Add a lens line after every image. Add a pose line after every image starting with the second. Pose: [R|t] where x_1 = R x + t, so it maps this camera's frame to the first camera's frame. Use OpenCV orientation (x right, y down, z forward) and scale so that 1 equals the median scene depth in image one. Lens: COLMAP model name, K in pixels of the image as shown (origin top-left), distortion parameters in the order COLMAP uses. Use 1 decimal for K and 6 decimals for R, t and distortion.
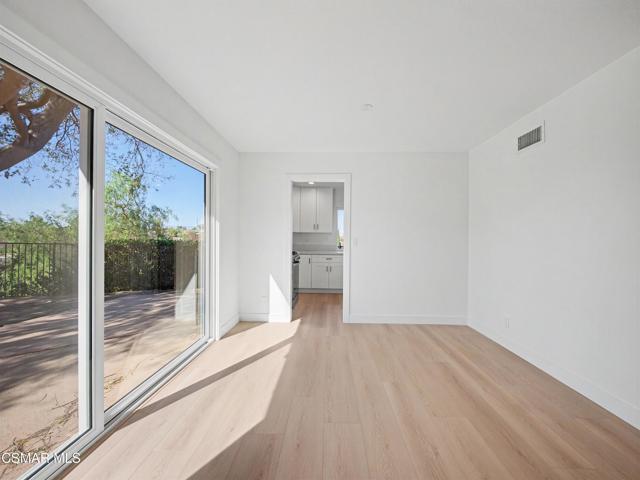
lens RADIAL K [[260.8, 0, 319.0], [0, 260.8, 238.7], [0, 0, 1]] dist [0.007820, -0.003253]
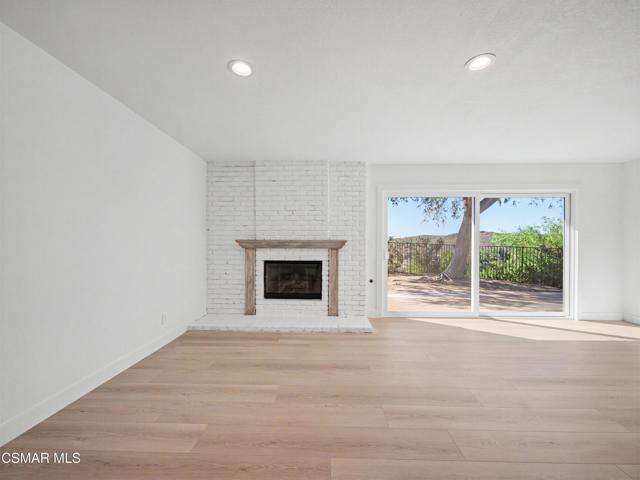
lens RADIAL K [[260.8, 0, 319.7], [0, 260.8, 245.2], [0, 0, 1]] dist [0.007820, -0.003253]
pose [[0.026974, 0.004278, -0.999627, 0.242021], [-0.000587, 0.999991, 0.004263, 0.001024], [0.999636, 0.000472, 0.026976, -0.090685]]
